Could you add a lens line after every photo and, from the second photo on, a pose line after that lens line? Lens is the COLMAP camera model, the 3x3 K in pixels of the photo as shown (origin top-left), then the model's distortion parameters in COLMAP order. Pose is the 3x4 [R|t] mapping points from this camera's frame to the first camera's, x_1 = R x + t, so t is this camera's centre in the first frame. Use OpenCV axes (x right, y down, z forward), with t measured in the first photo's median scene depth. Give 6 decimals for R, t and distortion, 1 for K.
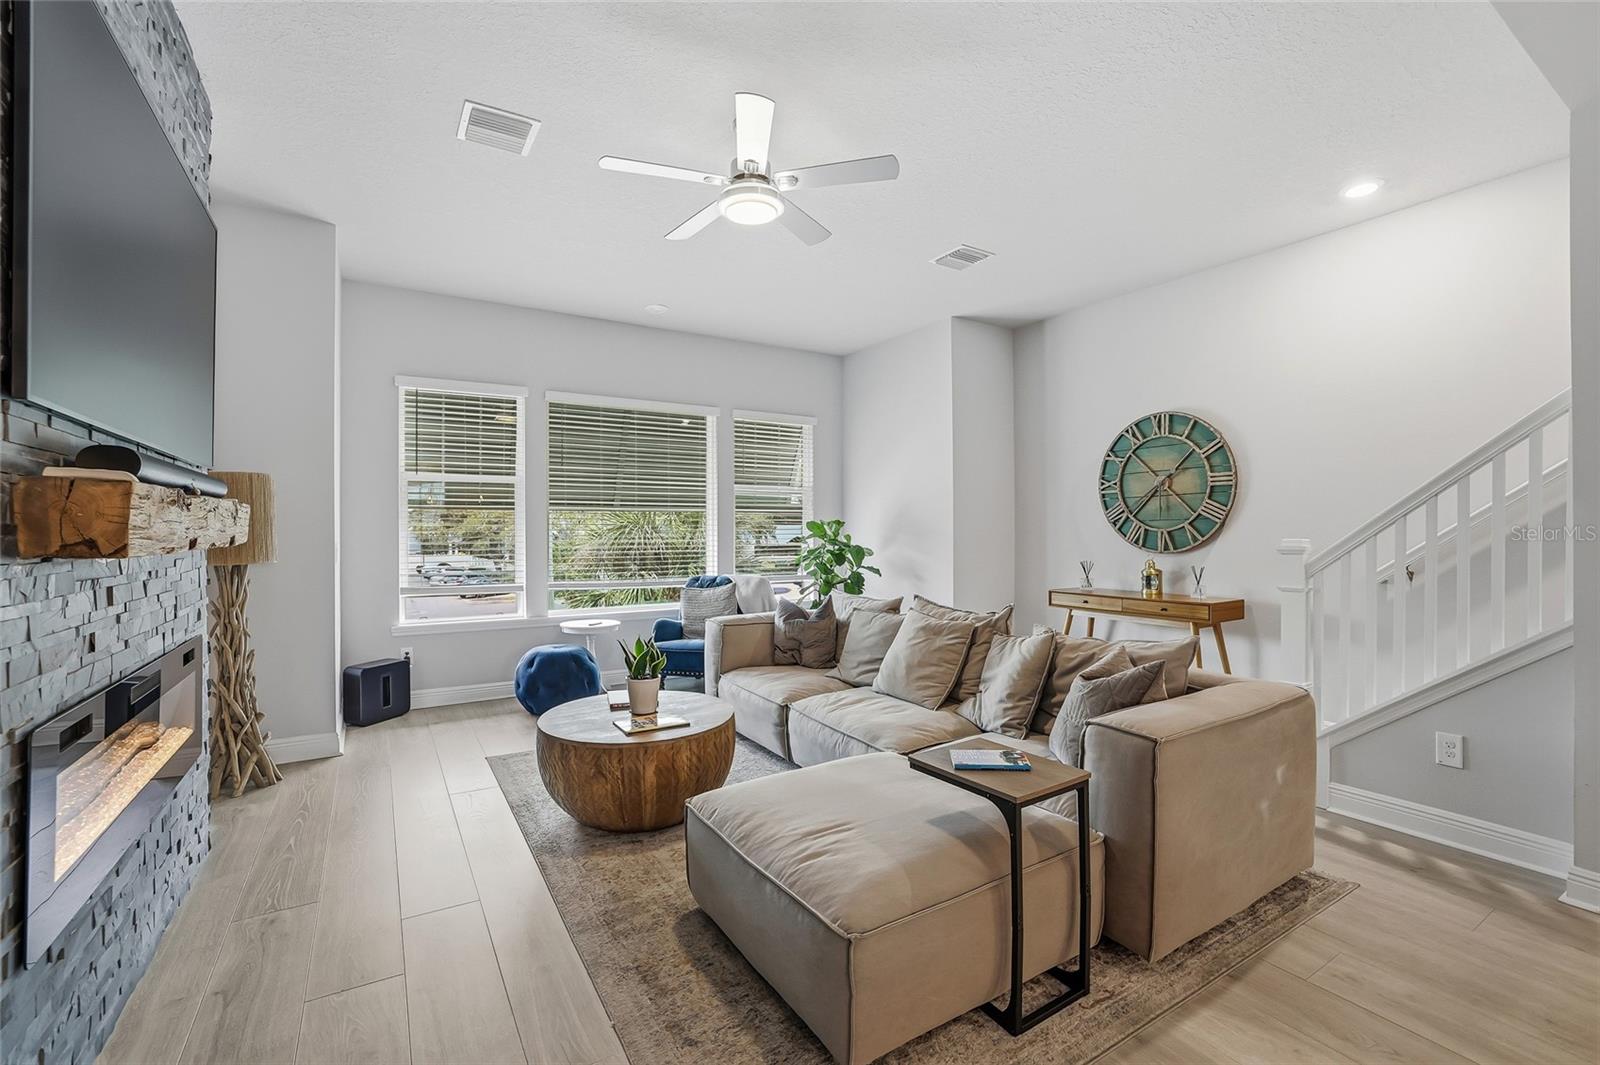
lens RADIAL K [[688.6, 0, 795.1], [0, 688.6, 531.9], [0, 0, 1]] dist [-0.040355, 0.012249]
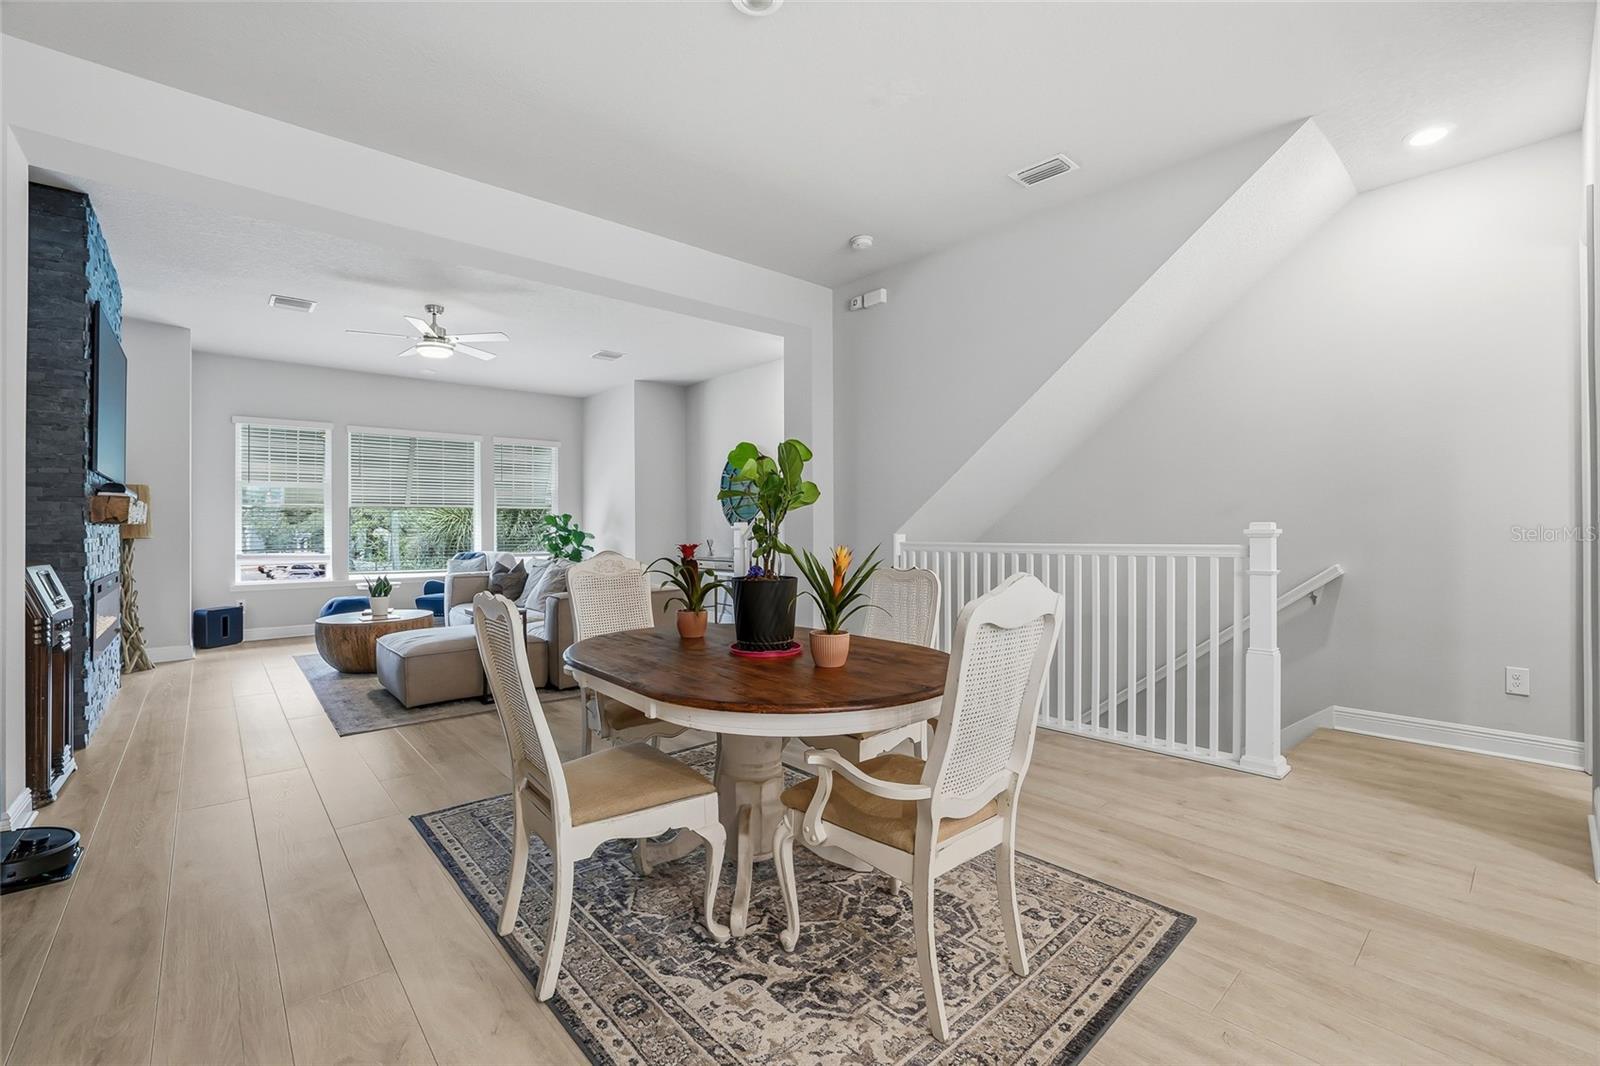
lens RADIAL K [[688.6, 0, 806.0], [0, 688.6, 525.7], [0, 0, 1]] dist [-0.040355, 0.012249]
pose [[0.985068, -0.001783, 0.172159, 0.416476], [0.002542, 0.999988, -0.004192, 0.019983], [-0.172149, 0.004567, 0.985060, -0.702579]]
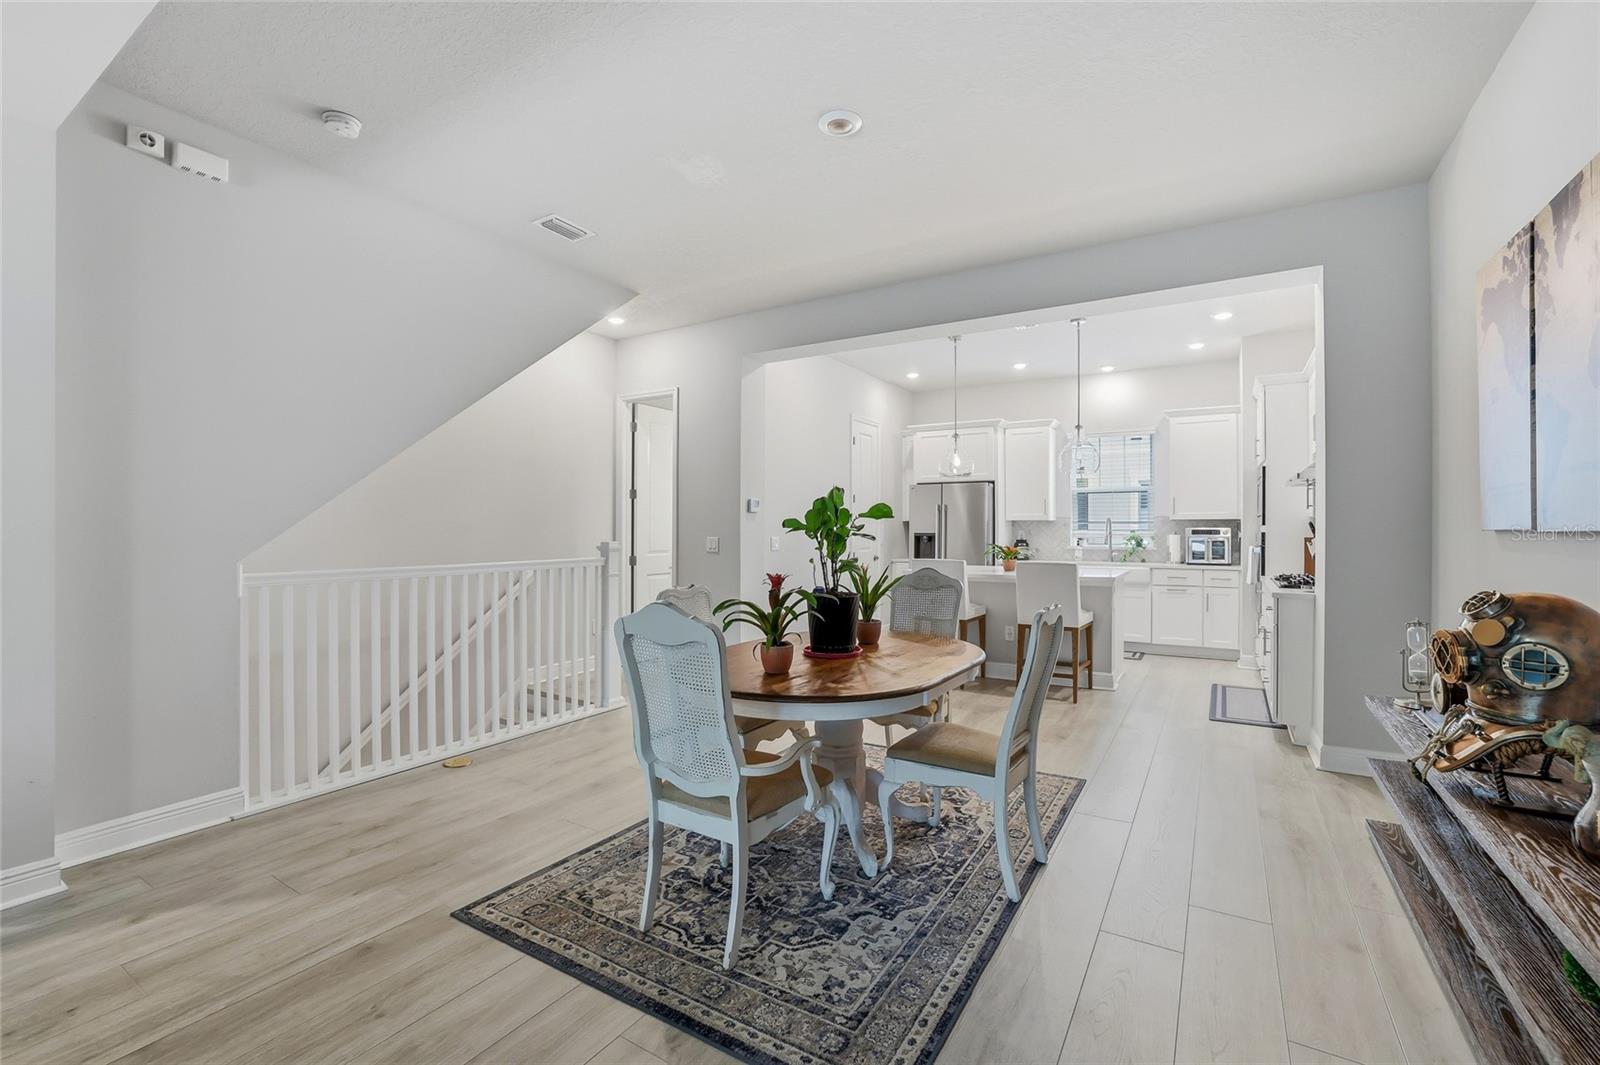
lens RADIAL K [[688.6, 0, 790.2], [0, 688.6, 524.1], [0, 0, 1]] dist [-0.040355, 0.012249]
pose [[-0.434962, 0.007749, 0.900416, -0.080925], [0.000169, 0.999964, -0.008525, -0.002894], [-0.900449, -0.003556, -0.434947, 0.117726]]
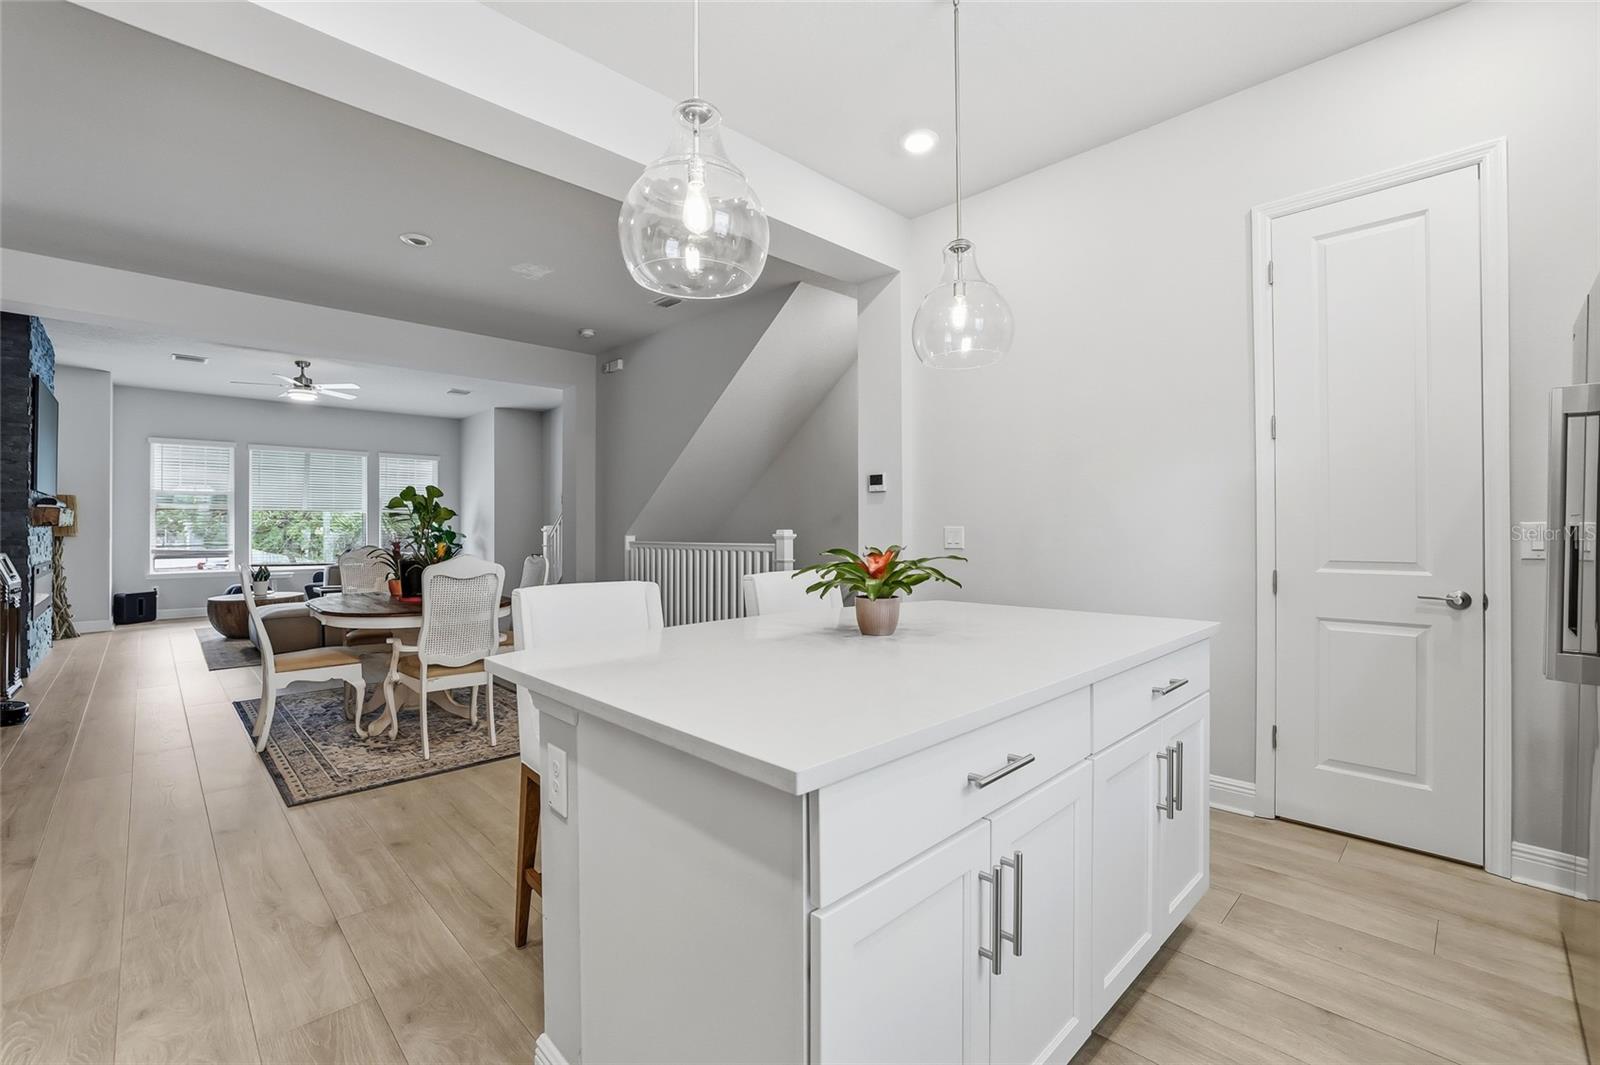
lens RADIAL K [[688.6, 0, 802.1], [0, 688.6, 525.6], [0, 0, 1]] dist [-0.040355, 0.012249]
pose [[0.975702, 0.002994, 0.219083, 0.782134], [-0.002196, 0.999990, -0.003889, 0.012132], [-0.219092, 0.003314, 0.975699, -1.218231]]
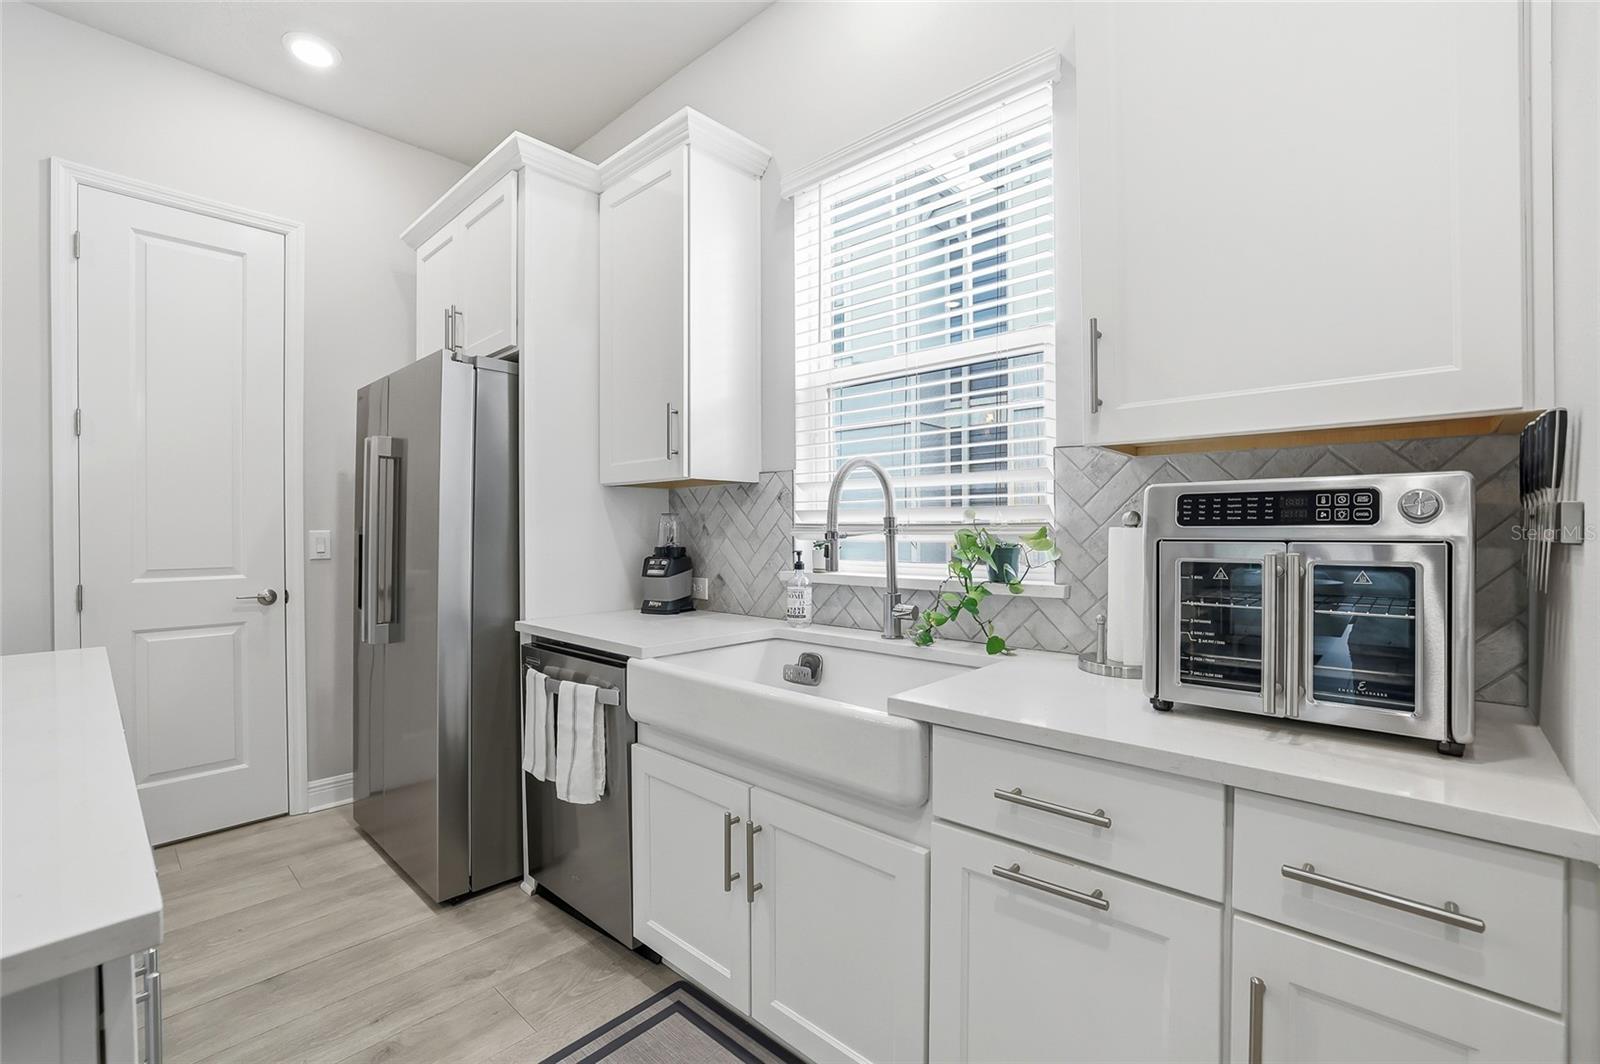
lens RADIAL K [[688.6, 0, 776.9], [0, 688.6, 534.4], [0, 0, 1]] dist [-0.040355, 0.012249]
pose [[-0.247014, -0.003429, 0.969006, 0.677935], [0.005306, 0.999974, 0.004891, 0.009017], [-0.968997, 0.006349, -0.246990, -1.119018]]
